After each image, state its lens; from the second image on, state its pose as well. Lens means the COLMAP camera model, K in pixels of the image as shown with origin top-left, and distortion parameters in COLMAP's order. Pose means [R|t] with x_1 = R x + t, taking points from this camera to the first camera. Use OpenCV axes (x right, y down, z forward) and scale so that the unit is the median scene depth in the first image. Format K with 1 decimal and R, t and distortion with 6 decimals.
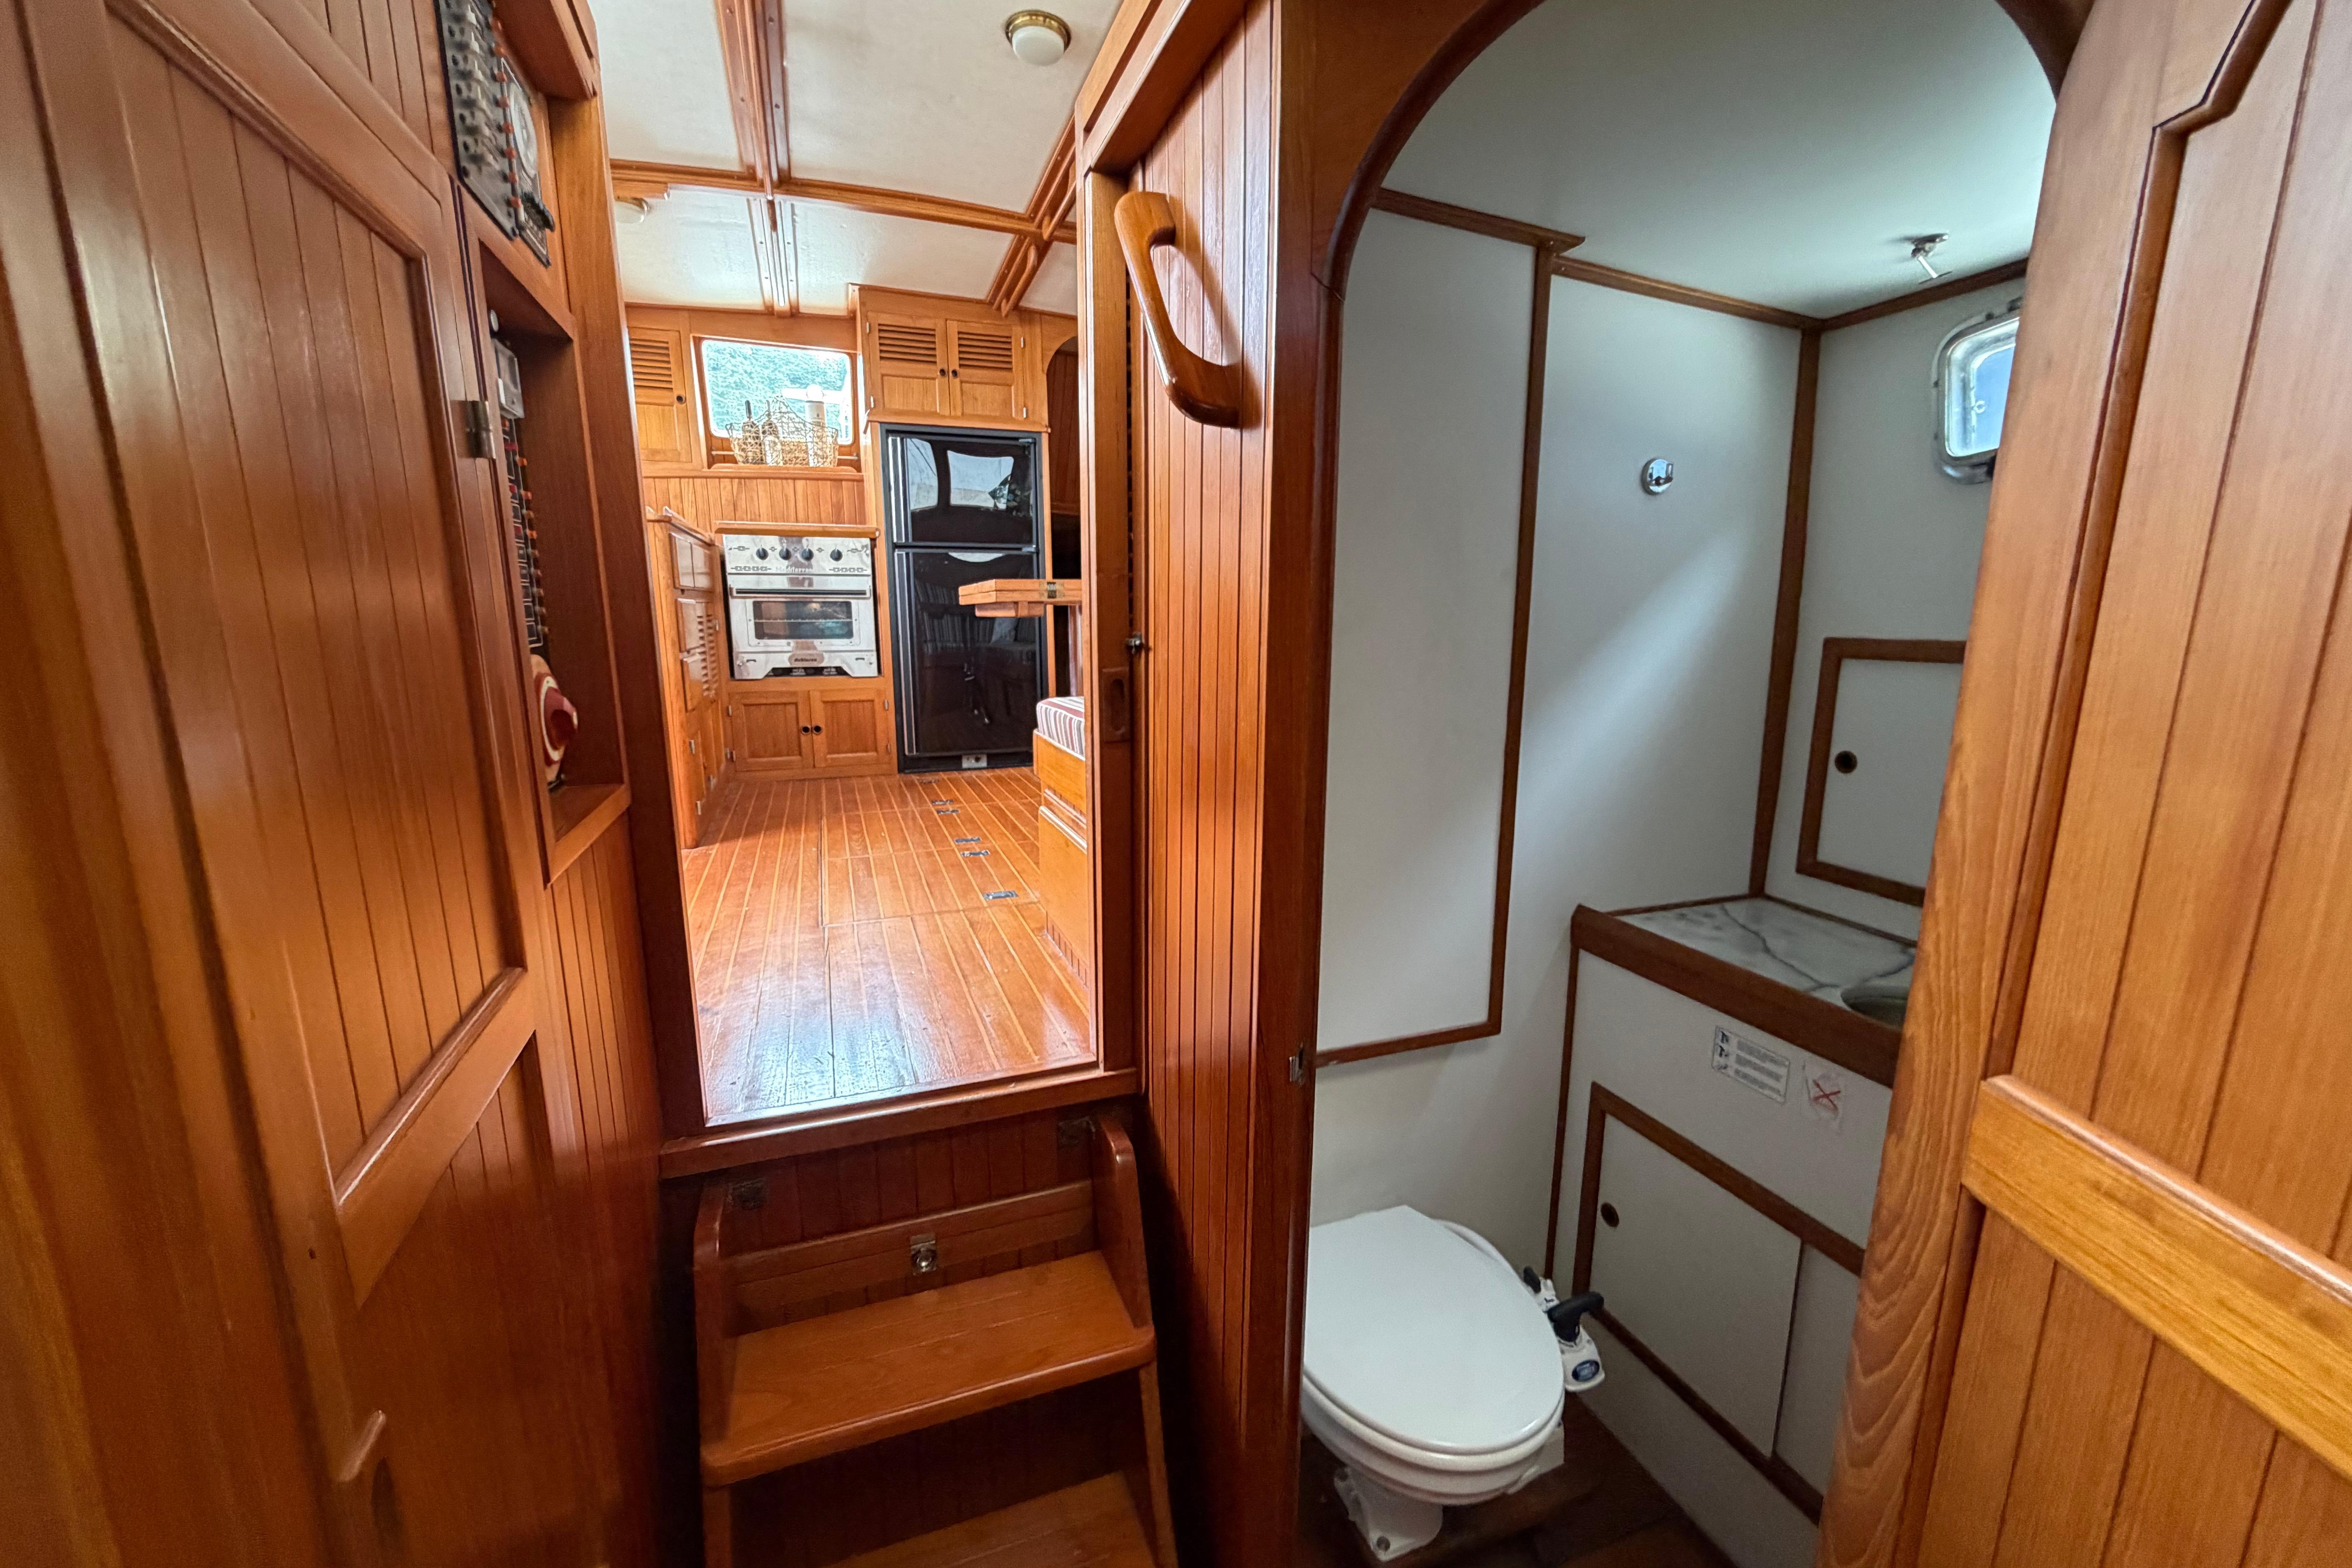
lens RADIAL K [[934.1, 0, 1171.6], [0, 934.1, 787.0], [0, 0, 1]] dist [-0.001628, 0.000364]
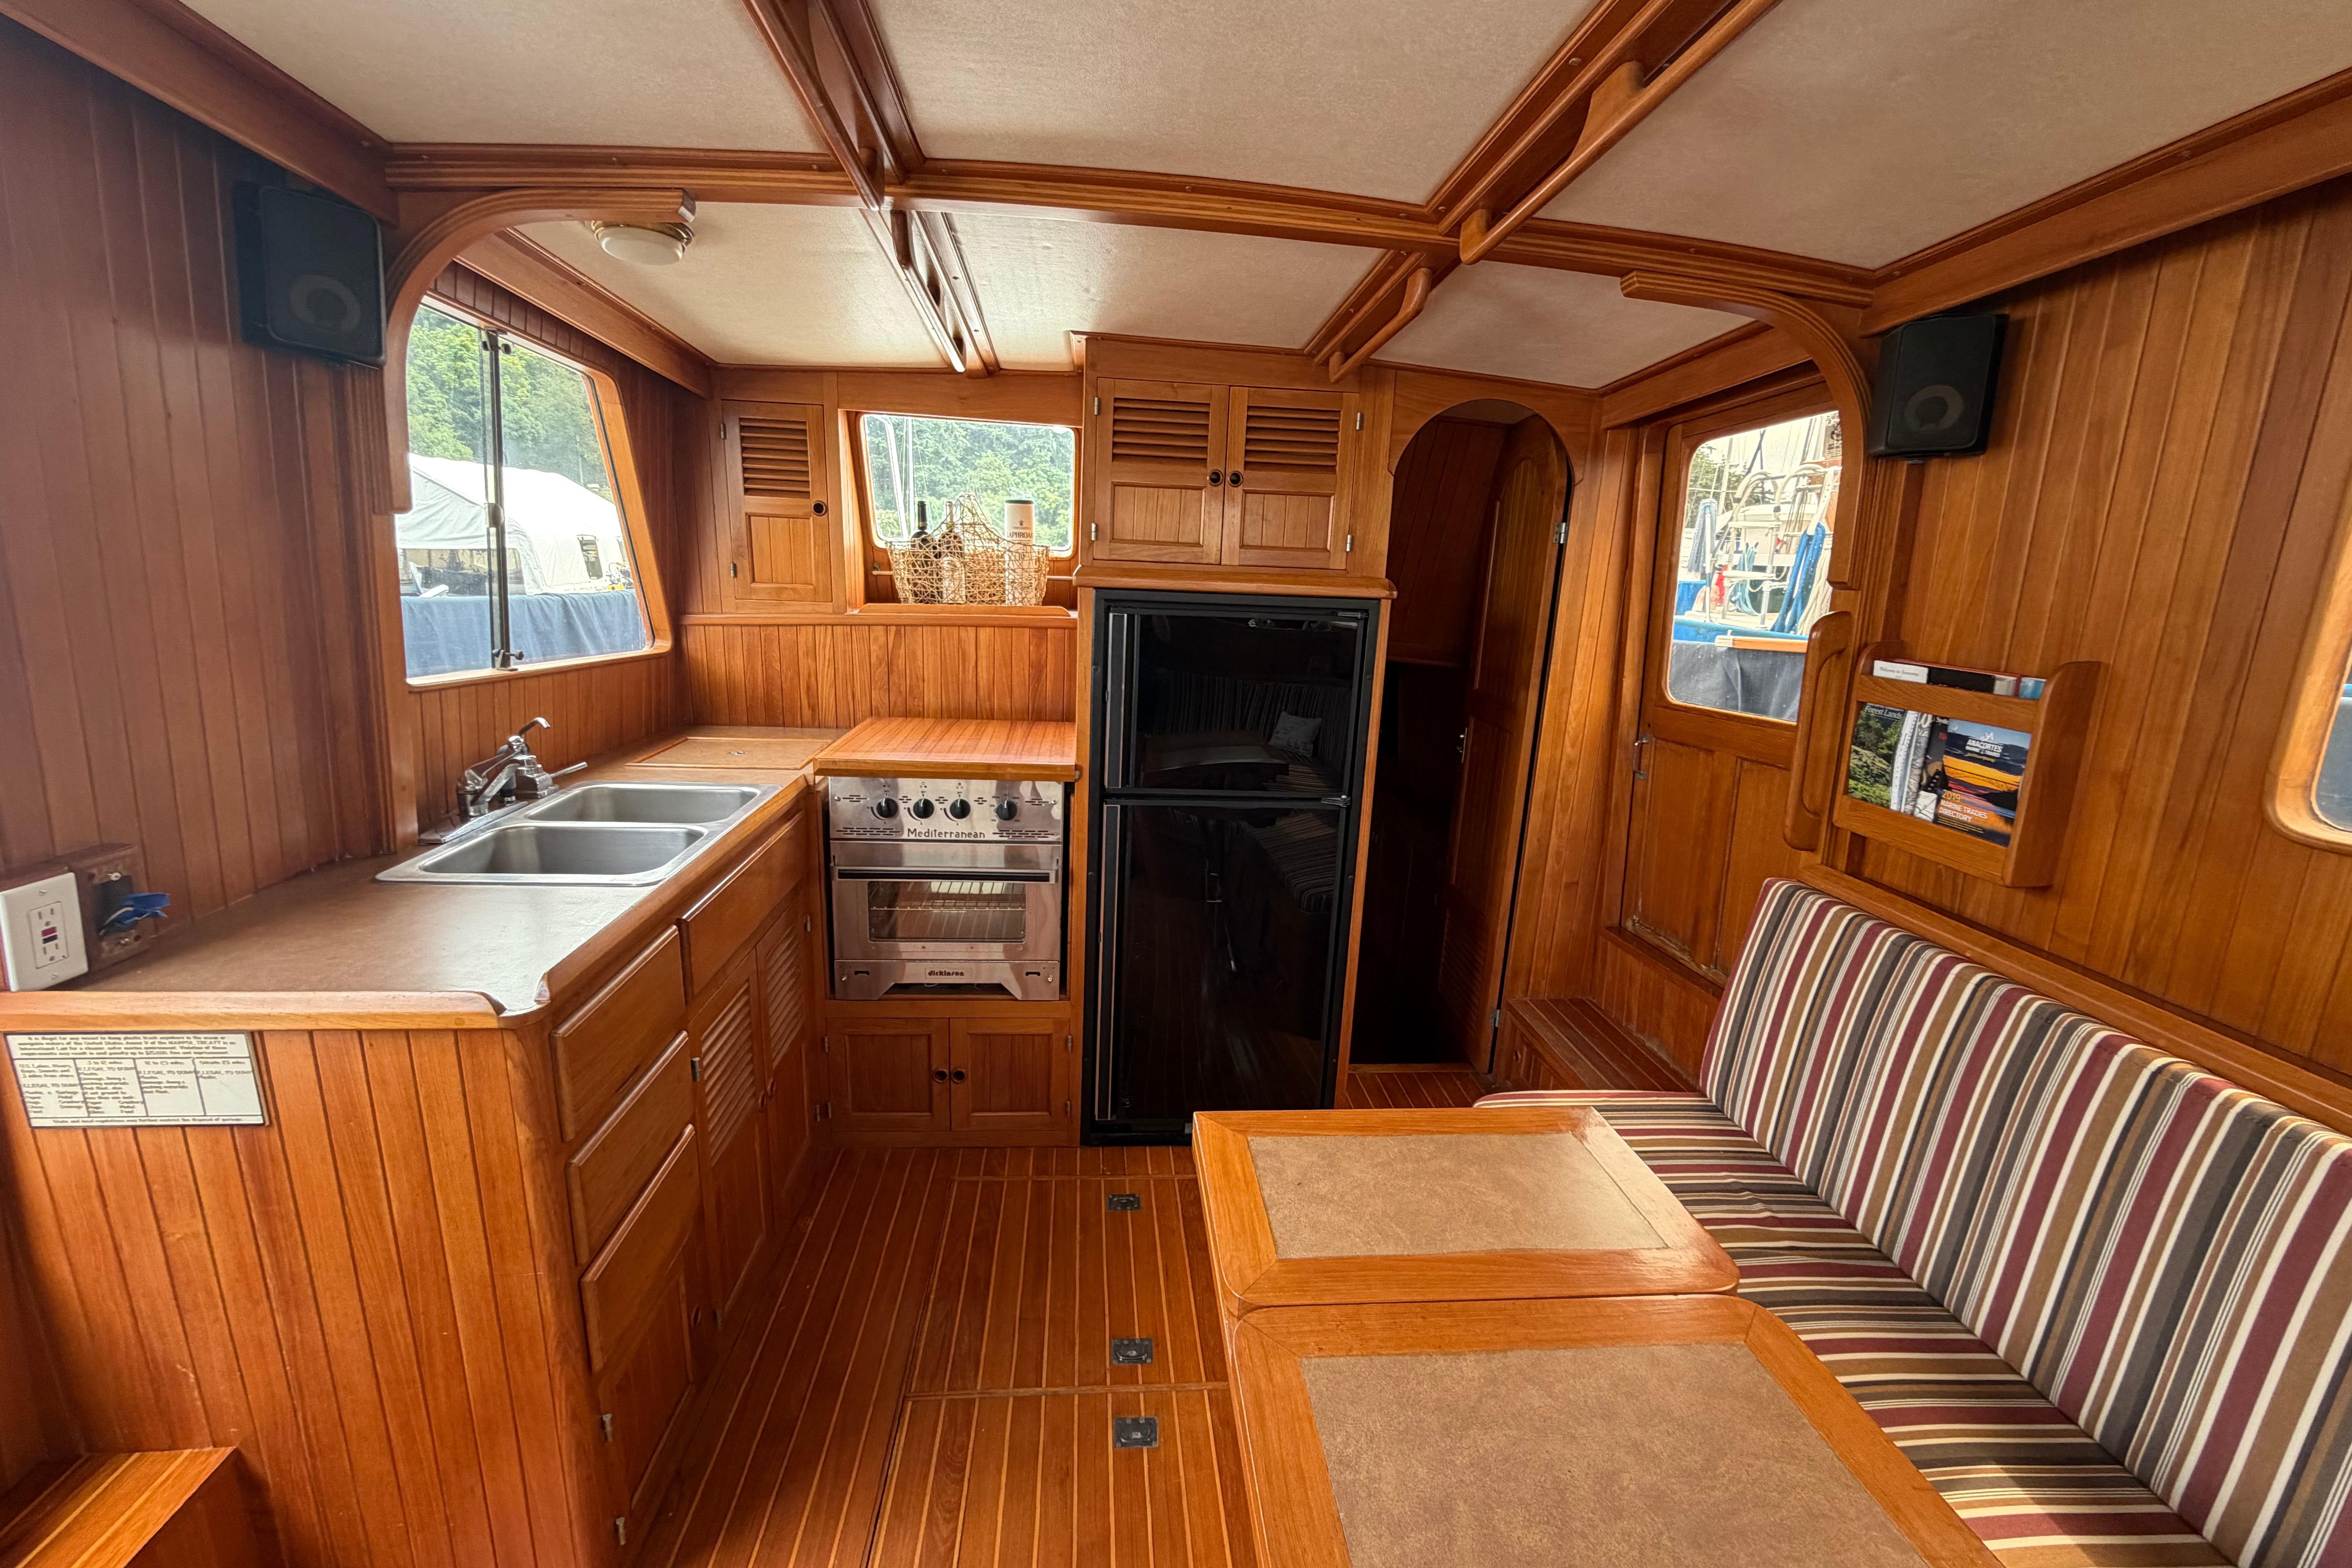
lens RADIAL K [[934.1, 0, 1171.5], [0, 934.1, 790.5], [0, 0, 1]] dist [-0.001628, 0.000364]
pose [[0.961637, 0.107270, -0.252483, -0.088921], [-0.093751, 0.993471, 0.065014, -0.243577], [0.257808, -0.038849, 0.965415, 0.364494]]
